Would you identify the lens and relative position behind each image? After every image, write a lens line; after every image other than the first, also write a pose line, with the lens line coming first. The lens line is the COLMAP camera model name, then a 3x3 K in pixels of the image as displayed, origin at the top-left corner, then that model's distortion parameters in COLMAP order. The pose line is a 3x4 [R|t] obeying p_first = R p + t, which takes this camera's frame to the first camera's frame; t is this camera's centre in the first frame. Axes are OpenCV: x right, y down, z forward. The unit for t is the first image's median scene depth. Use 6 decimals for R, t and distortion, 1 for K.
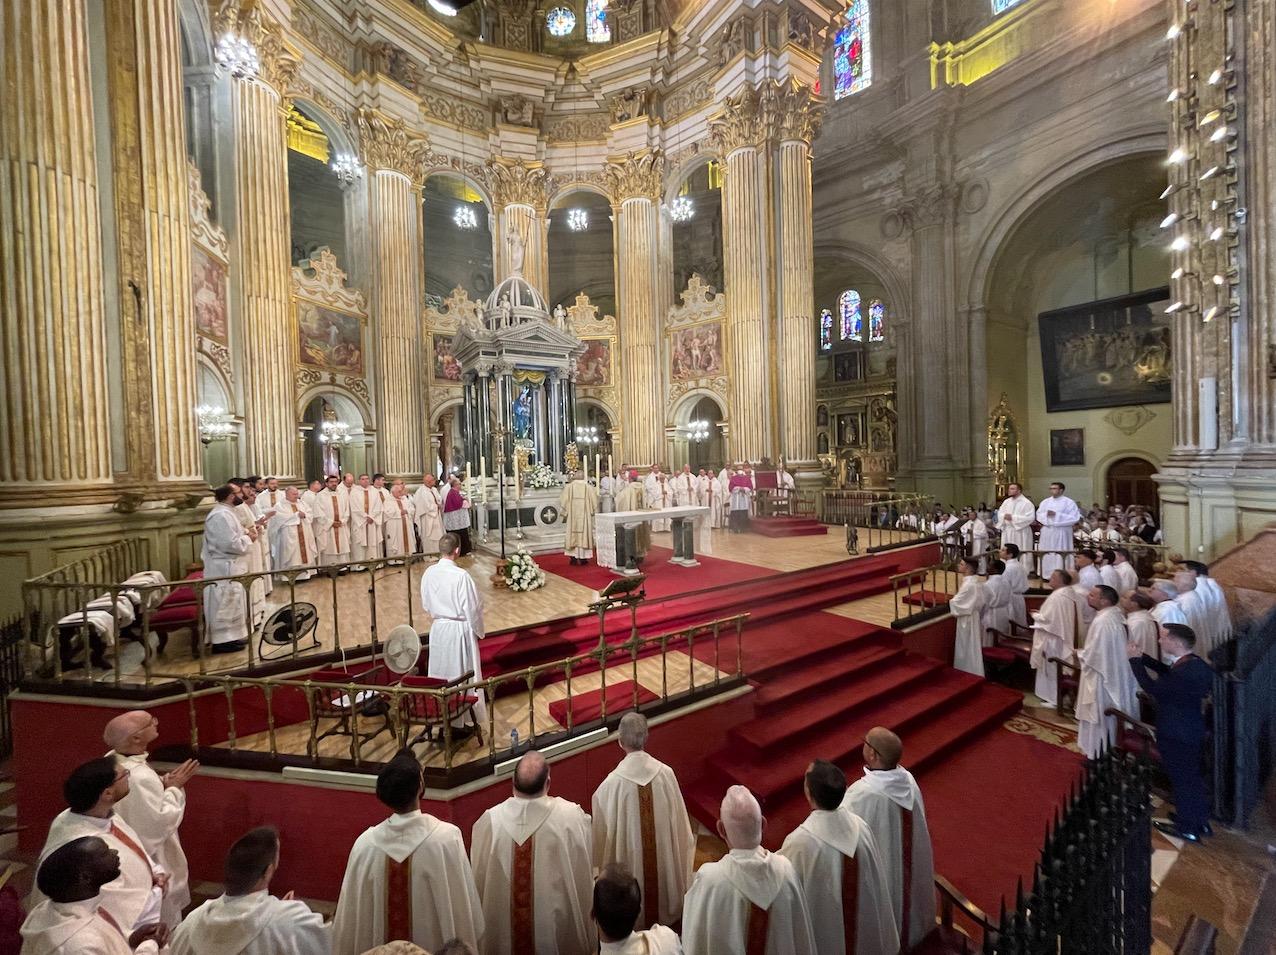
lens RADIAL K [[501.4, 0, 638.0], [0, 501.4, 477.5], [0, 0, 1]] dist [0.009801, -0.000019]
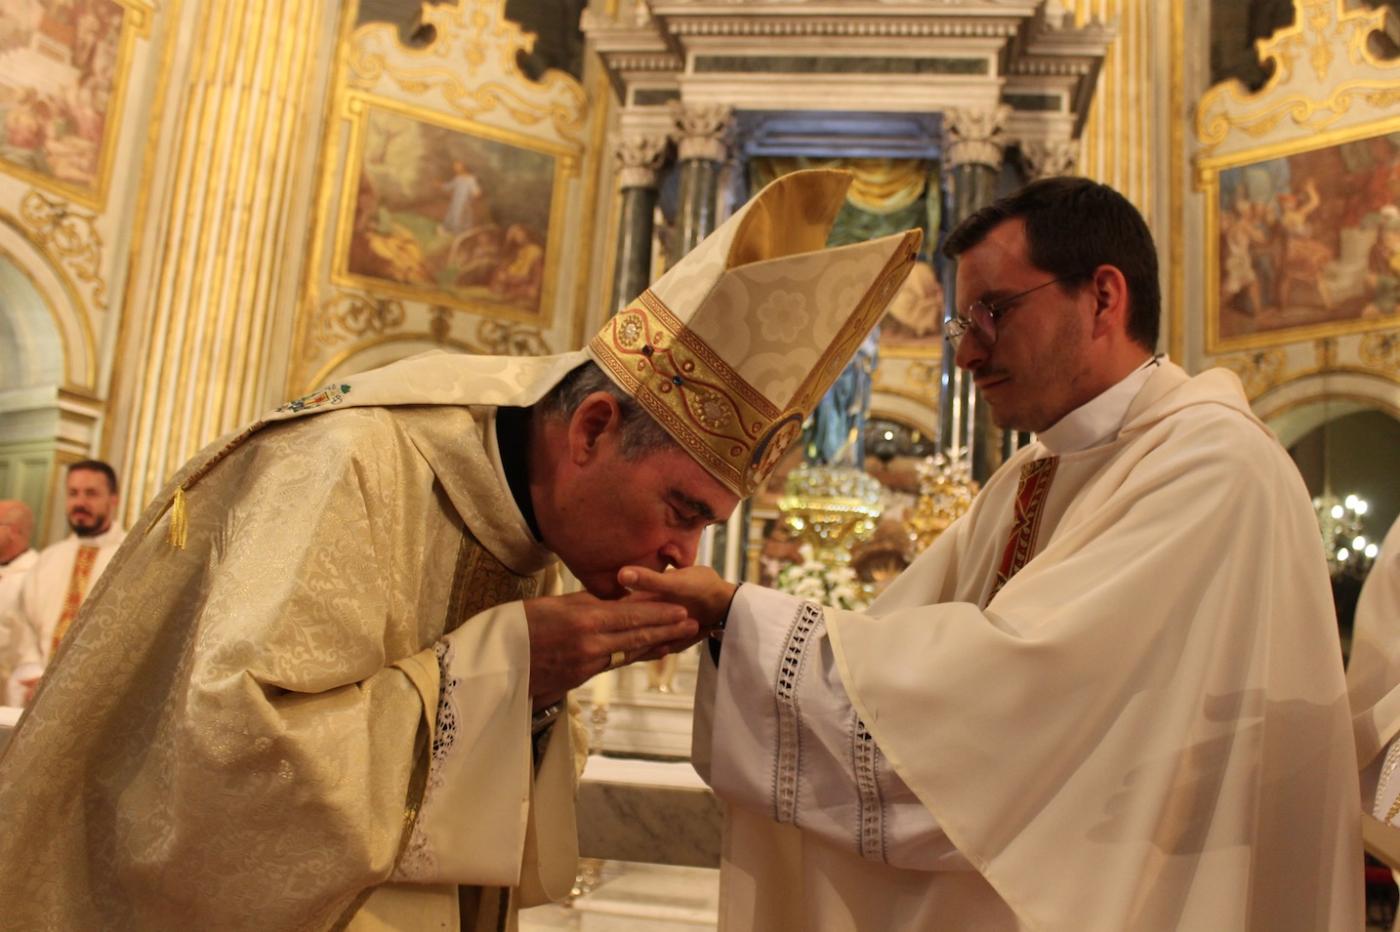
lens RADIAL K [[1387.4, 0, 700.0], [0, 1387.4, 466.0], [0, 0, 1]] dist [-0.127836, 0.149014]
pose [[0.756699, -0.025370, -0.653271, 0.095782], [-0.109159, 0.980316, -0.164512, 0.022542], [0.644586, 0.195797, 0.739035, 0.368268]]
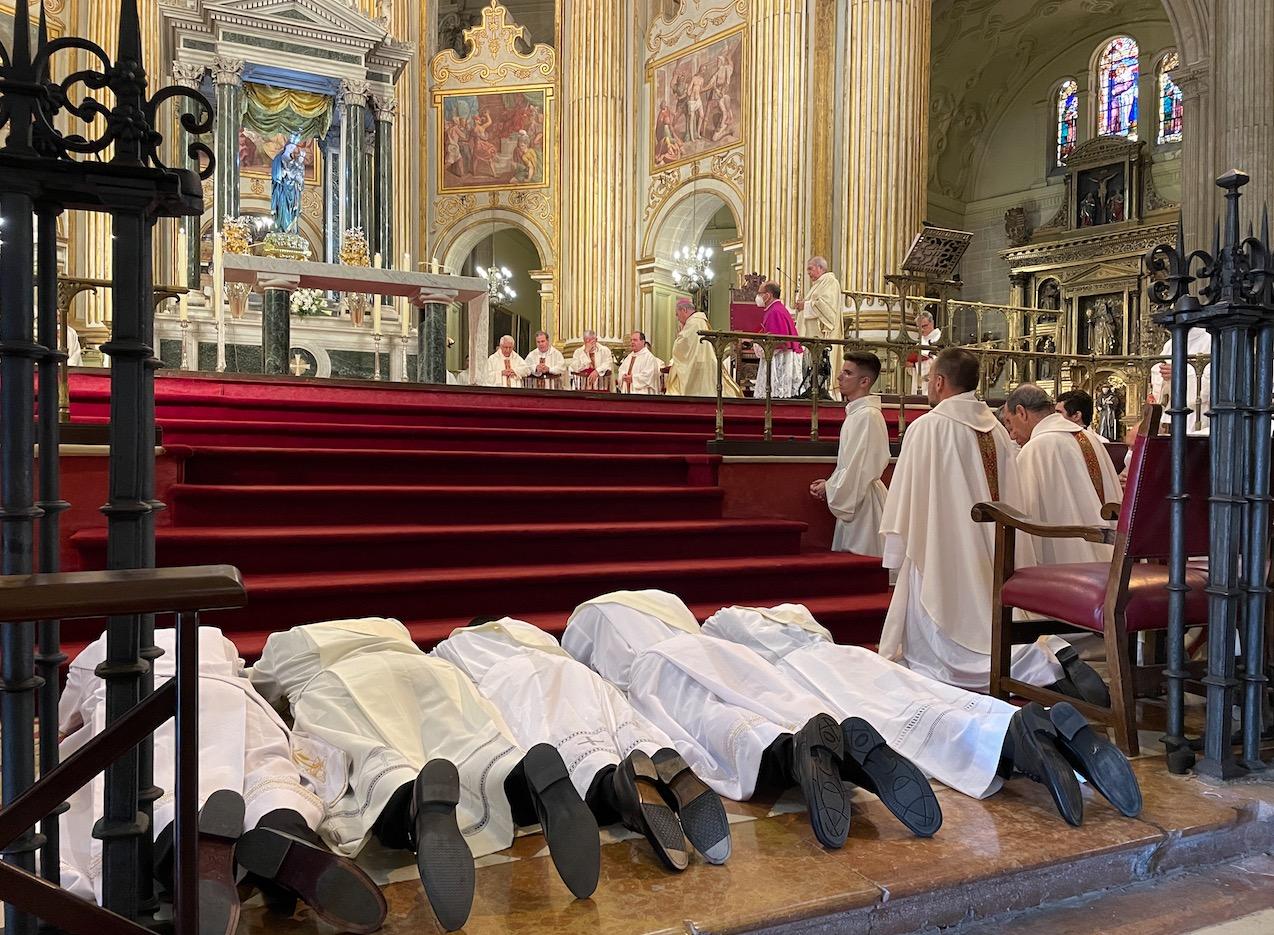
lens RADIAL K [[947.1, 0, 637.0], [0, 947.1, 467.5], [0, 0, 1]] dist [0.083693, -0.081917]
pose [[0.991064, 0.040853, -0.126980, 0.185399], [-0.041652, 0.999126, -0.003645, 0.107557], [0.126720, 0.008901, 0.991899, 0.063449]]
